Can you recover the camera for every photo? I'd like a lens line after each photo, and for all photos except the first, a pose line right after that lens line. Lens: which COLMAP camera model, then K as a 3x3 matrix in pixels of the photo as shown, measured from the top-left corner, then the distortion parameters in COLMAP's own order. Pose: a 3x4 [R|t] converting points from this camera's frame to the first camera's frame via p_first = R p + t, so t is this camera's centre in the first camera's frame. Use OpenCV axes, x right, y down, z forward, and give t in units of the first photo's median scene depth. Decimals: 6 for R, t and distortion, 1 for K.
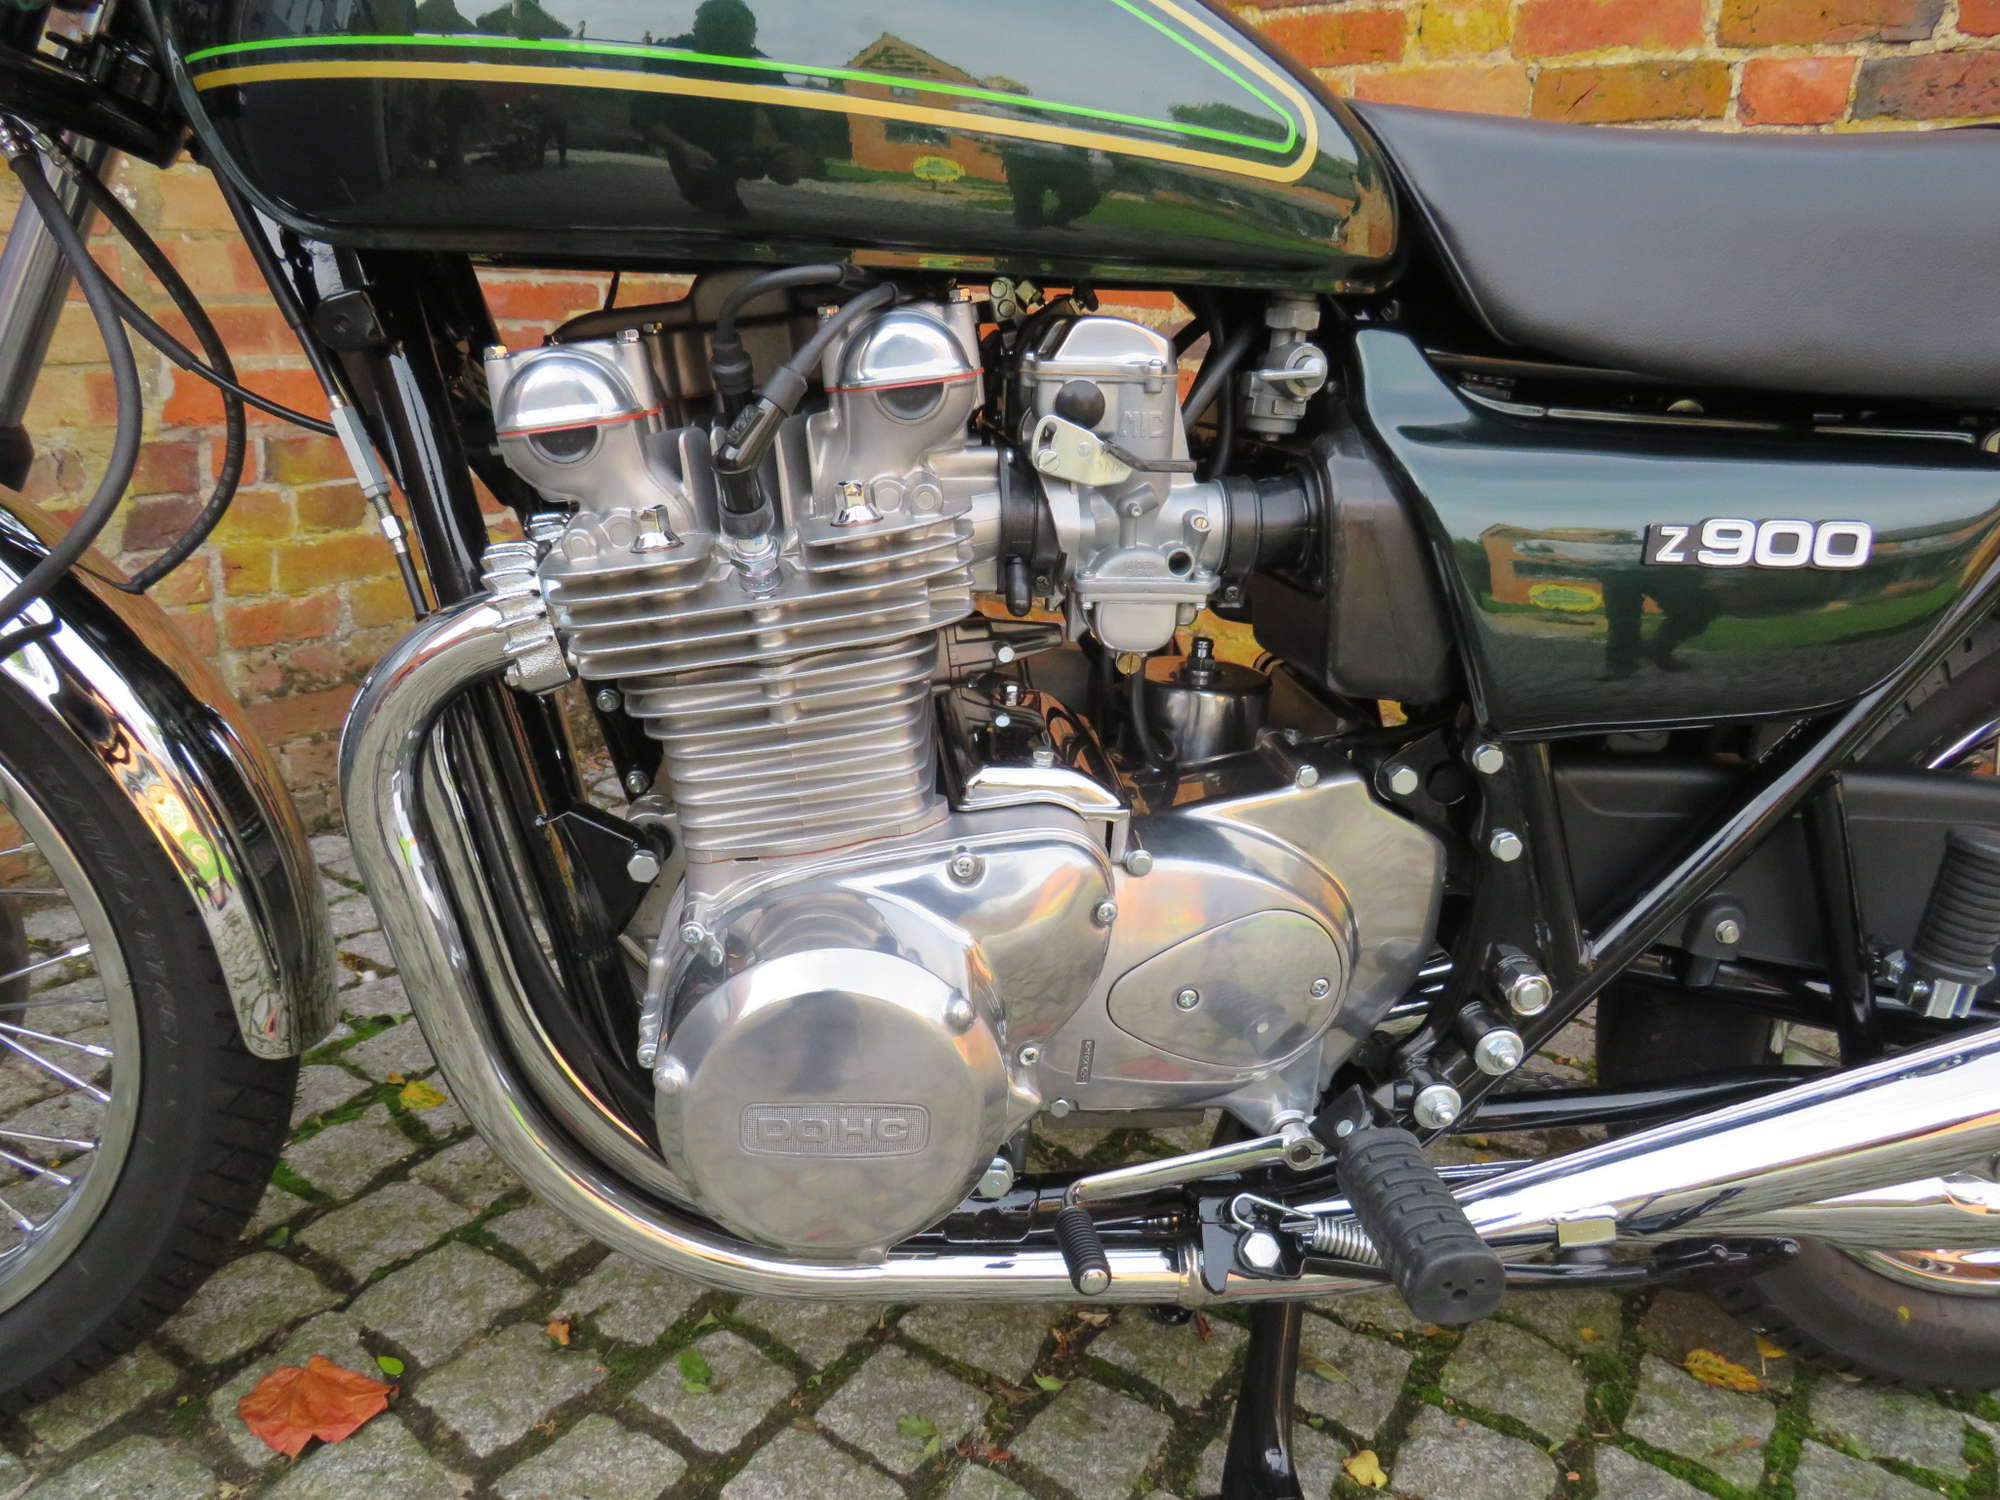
lens RADIAL K [[1418.2, 0, 987.7], [0, 1418.2, 752.4], [0, 0, 1]] dist [-0.043128, 0.029753]
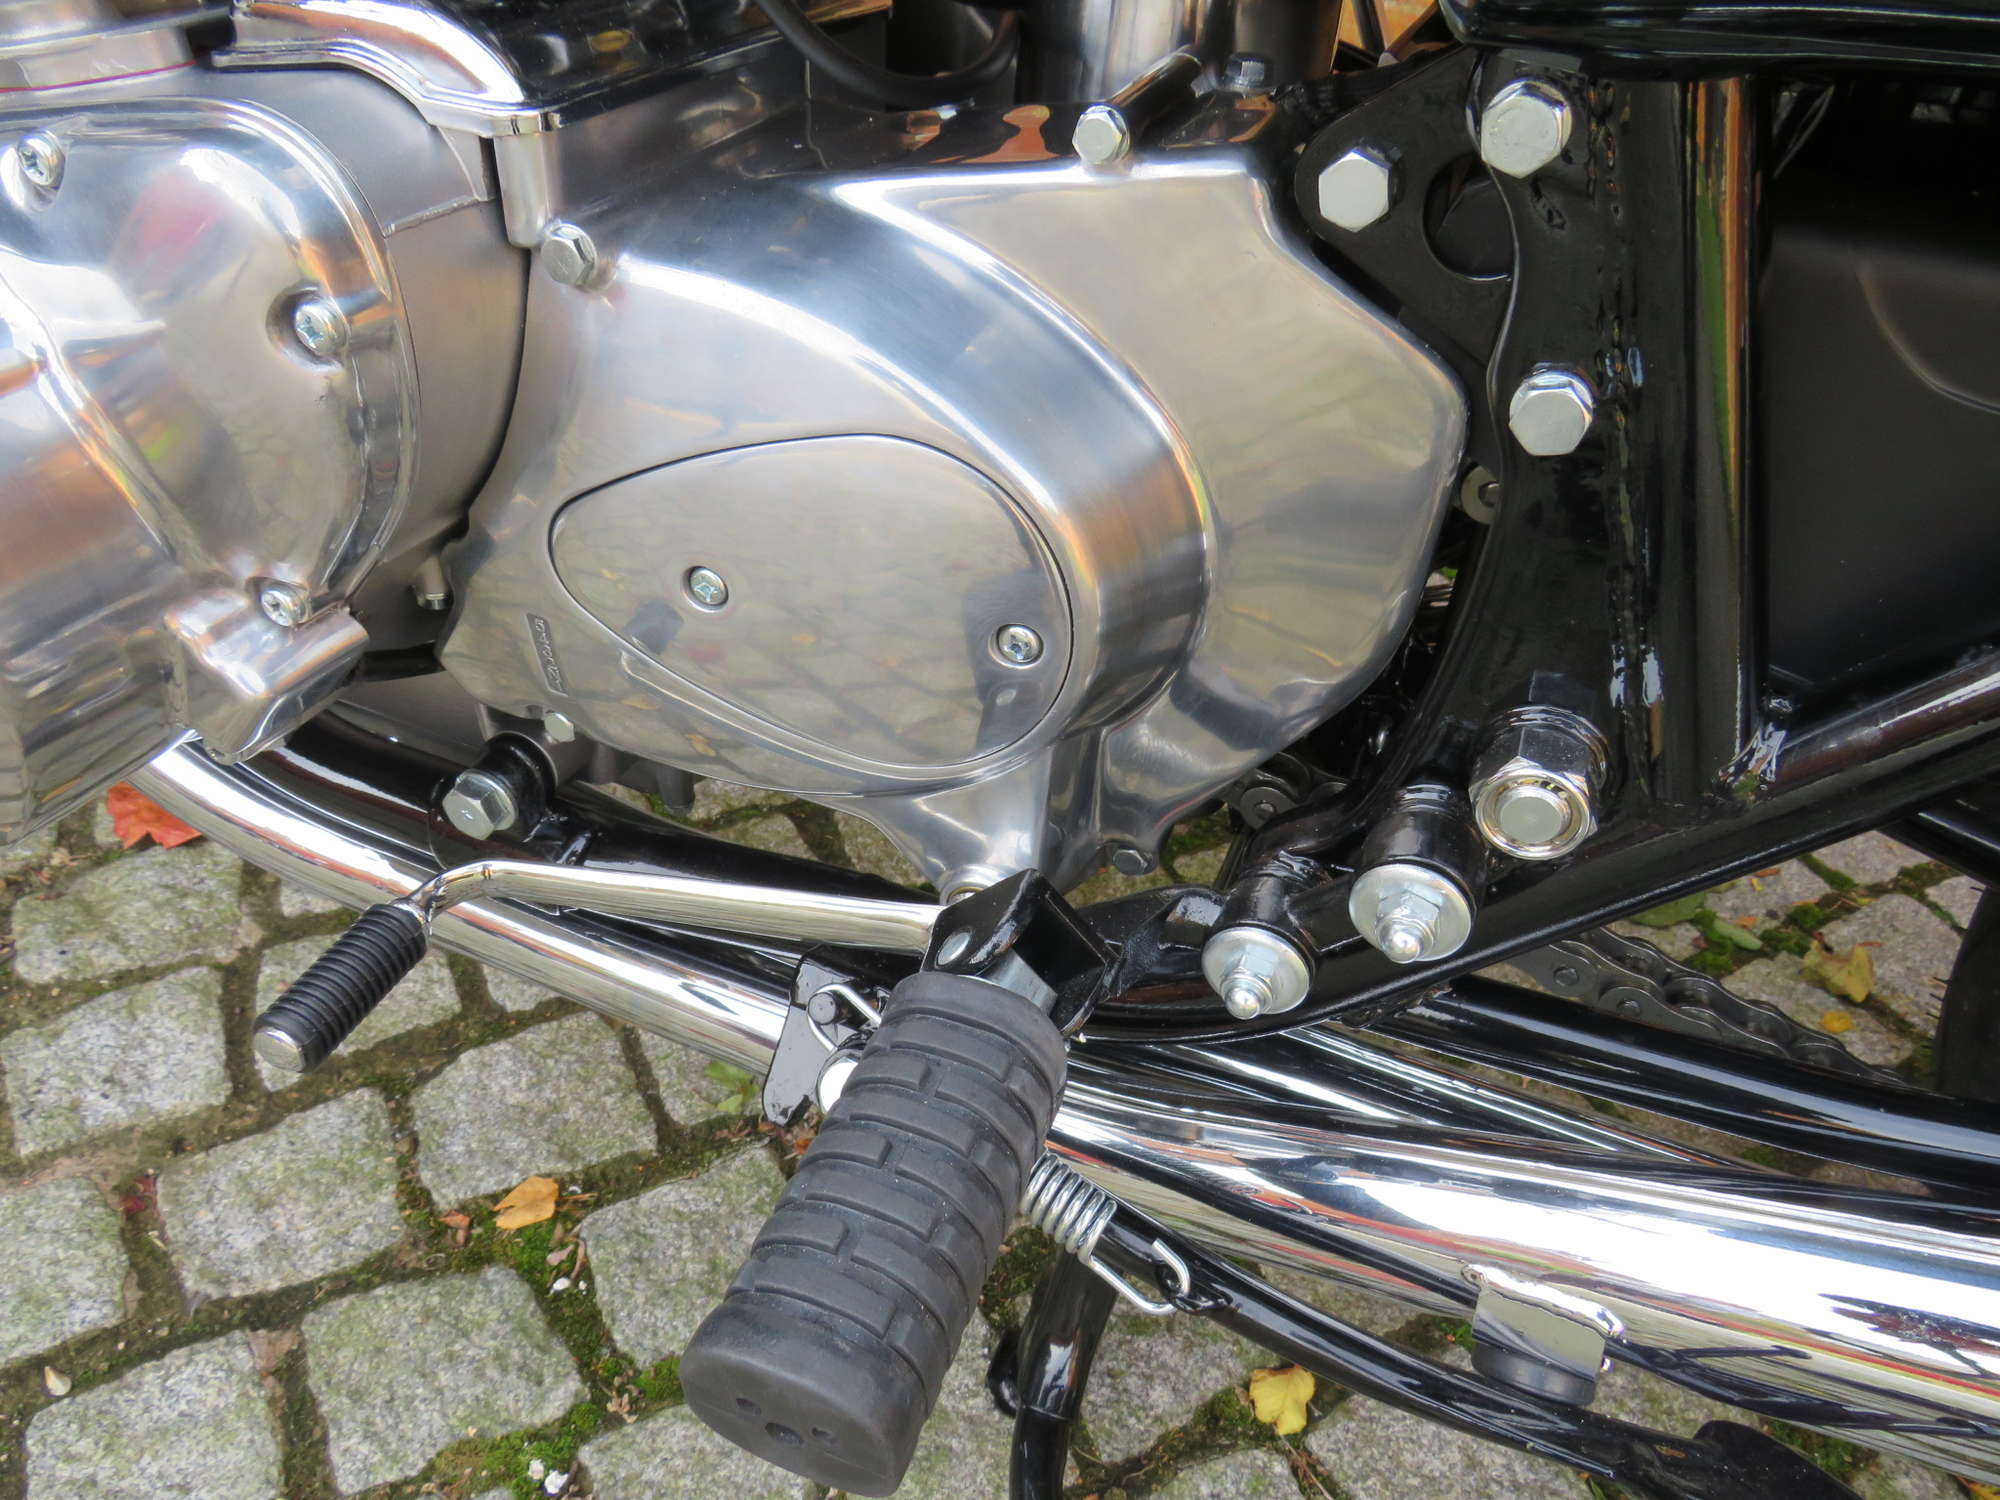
lens RADIAL K [[1416.1, 0, 1000.0], [0, 1416.1, 750.0], [0, 0, 1]] dist [-0.020900, -0.000328]
pose [[0.878553, 0.296213, -0.374702, 0.438335], [-0.159326, 0.921289, 0.354741, 0.043548], [0.450288, -0.251959, 0.856596, 0.658376]]
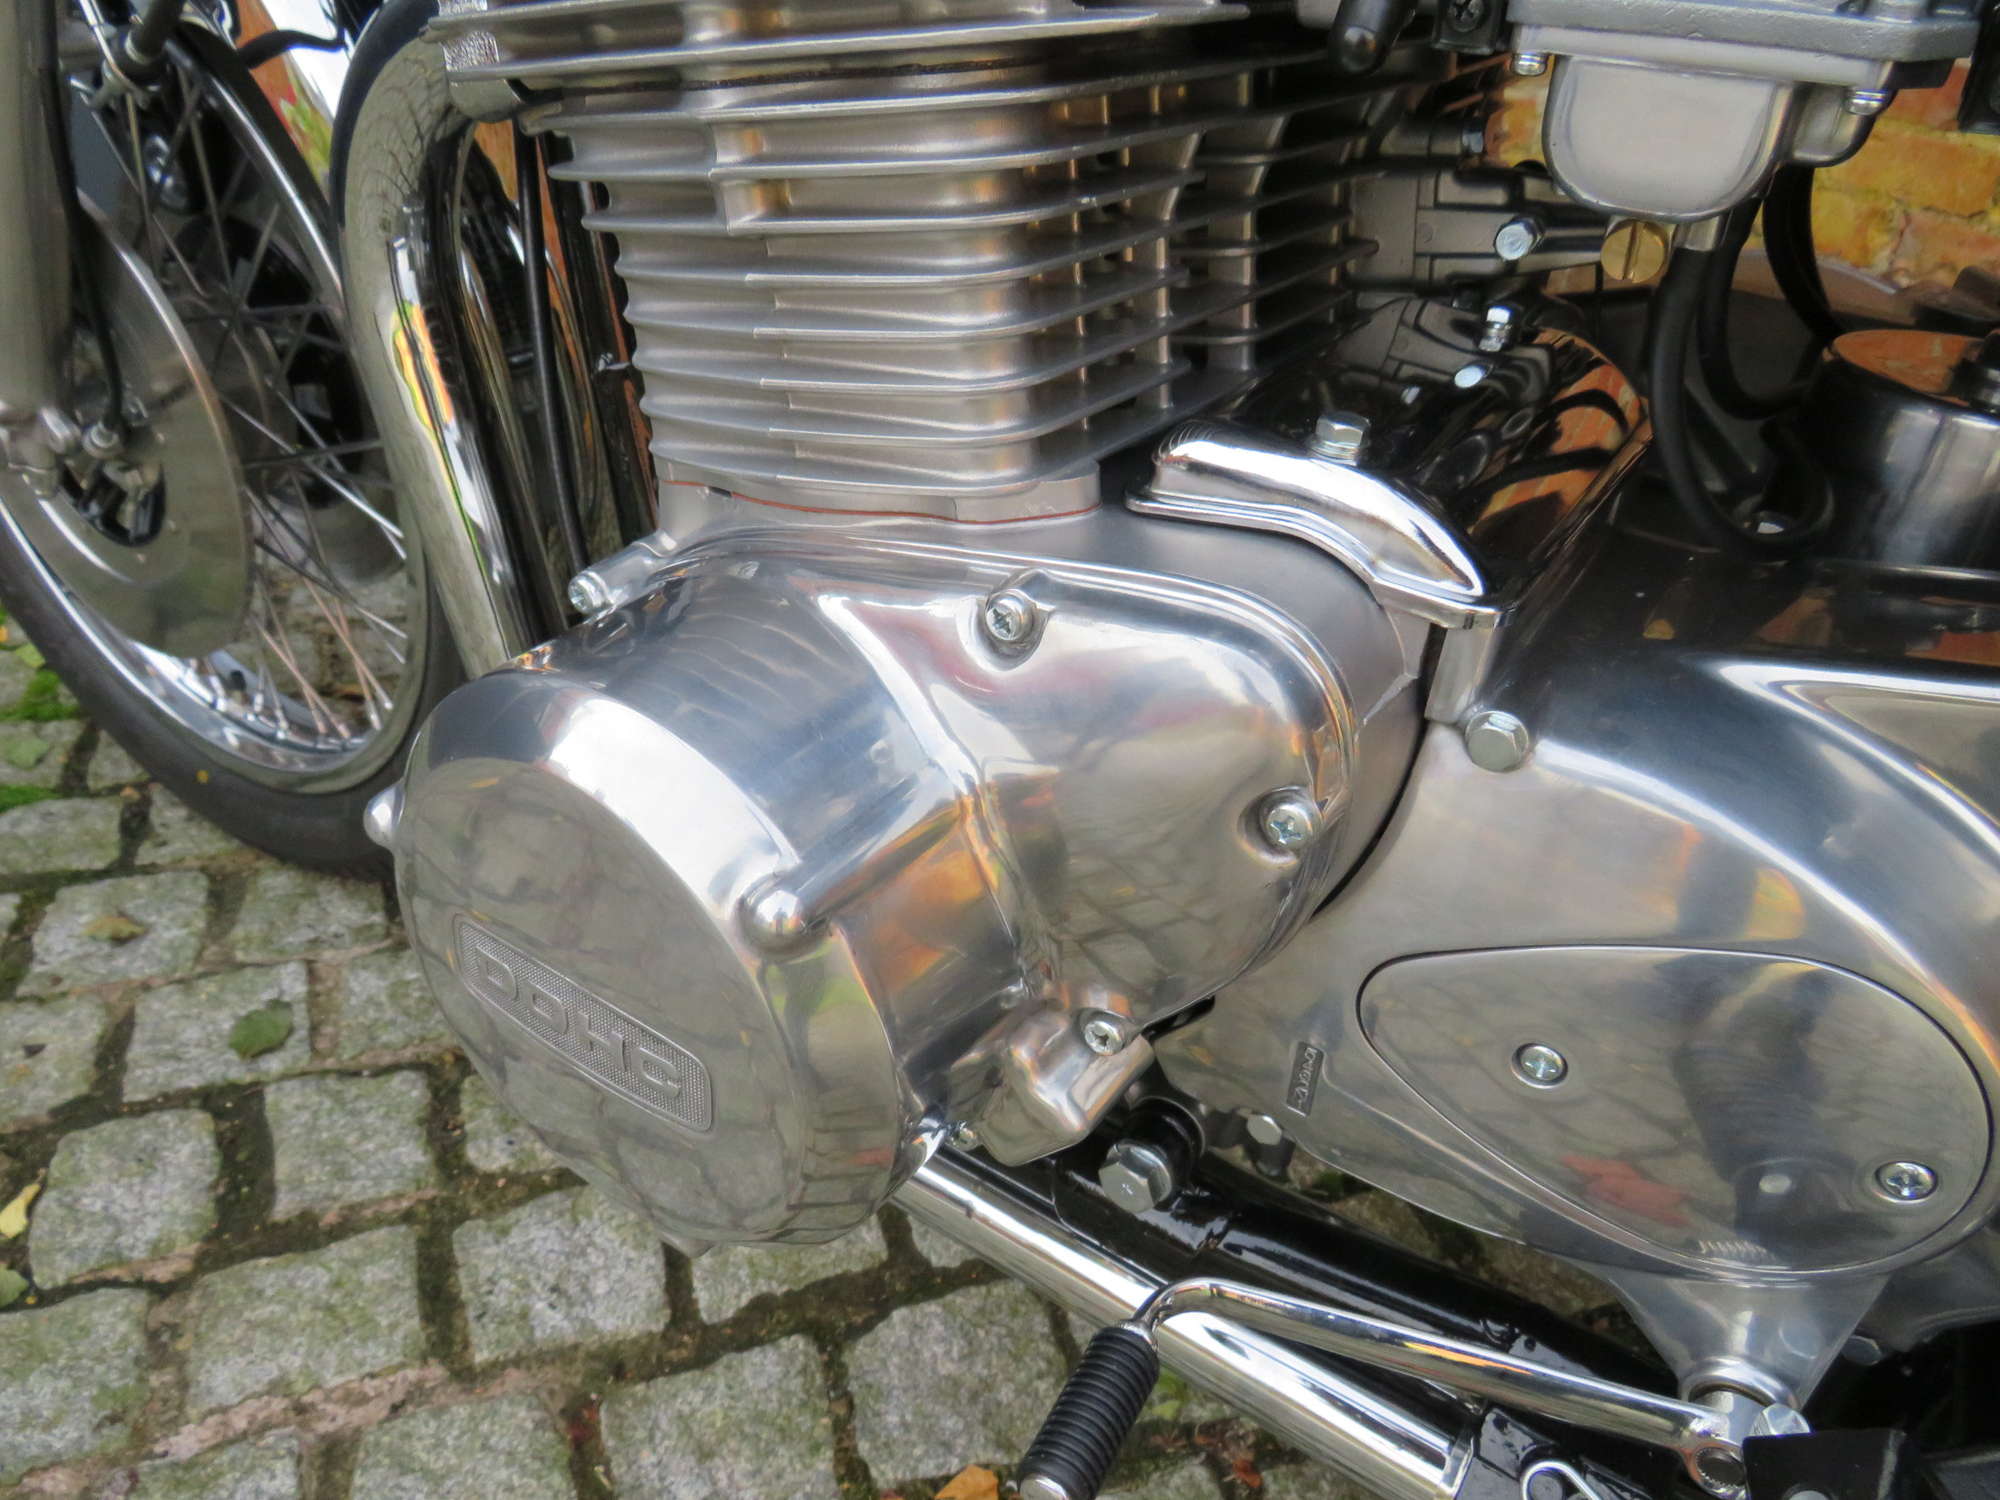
lens RADIAL K [[1416.1, 0, 1000.0], [0, 1416.1, 750.0], [0, 0, 1]] dist [-0.020900, -0.000328]
pose [[0.783700, 0.339945, -0.519857, 0.212948], [-0.212535, 0.933183, 0.289824, -0.010222], [0.583646, -0.116647, 0.803586, 0.583750]]
